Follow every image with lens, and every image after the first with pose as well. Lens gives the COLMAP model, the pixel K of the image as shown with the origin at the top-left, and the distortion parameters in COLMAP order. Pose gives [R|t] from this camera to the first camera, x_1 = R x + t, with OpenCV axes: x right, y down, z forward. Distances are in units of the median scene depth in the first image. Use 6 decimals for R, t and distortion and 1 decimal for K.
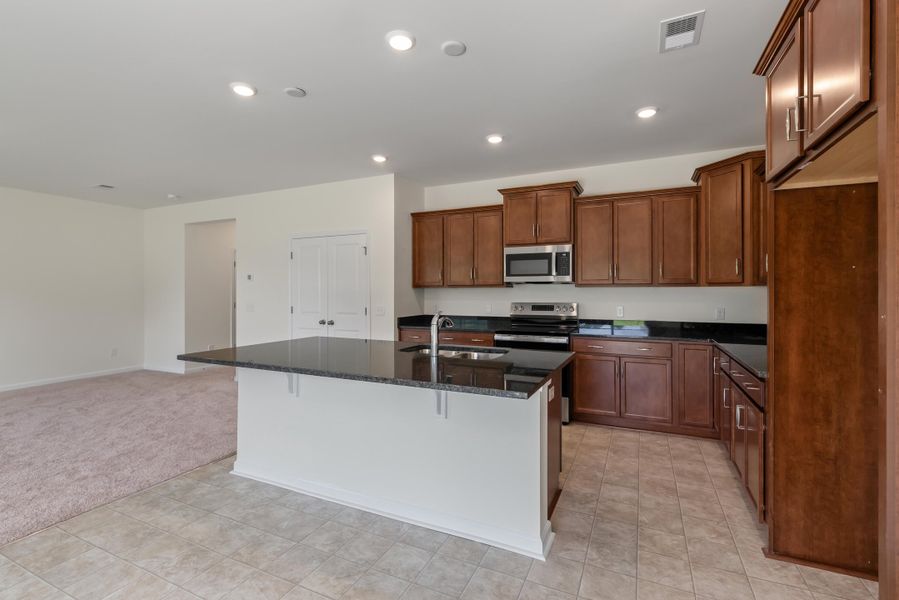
lens RADIAL K [[406.9, 0, 449.7], [0, 406.9, 288.8], [0, 0, 1]] dist [0.001313, 0.000221]
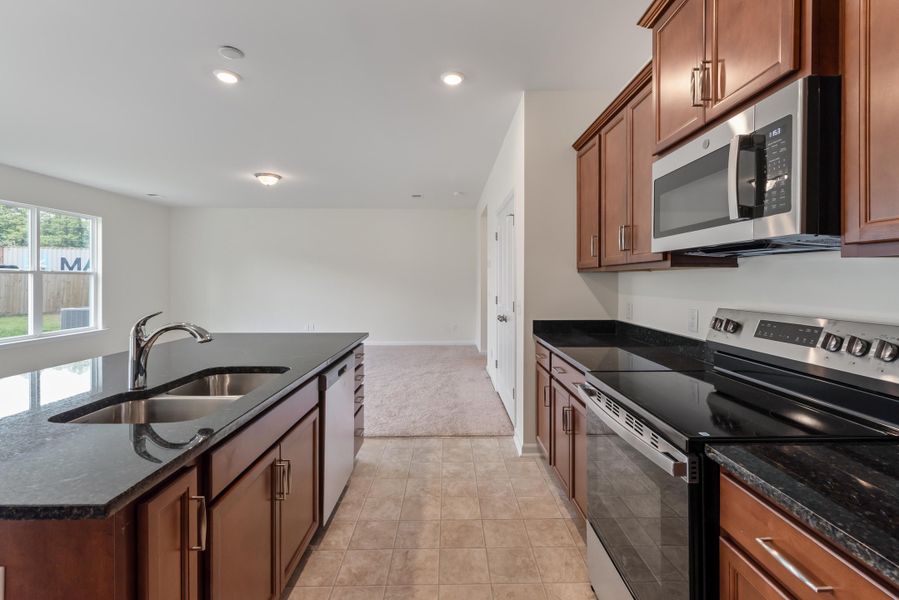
lens RADIAL K [[406.9, 0, 449.7], [0, 406.9, 288.8], [0, 0, 1]] dist [0.001313, 0.000221]
pose [[0.435532, 0.022090, -0.899902, 0.384702], [-0.002654, 0.999726, 0.023256, 0.007935], [0.900169, -0.007740, 0.435471, 0.629714]]
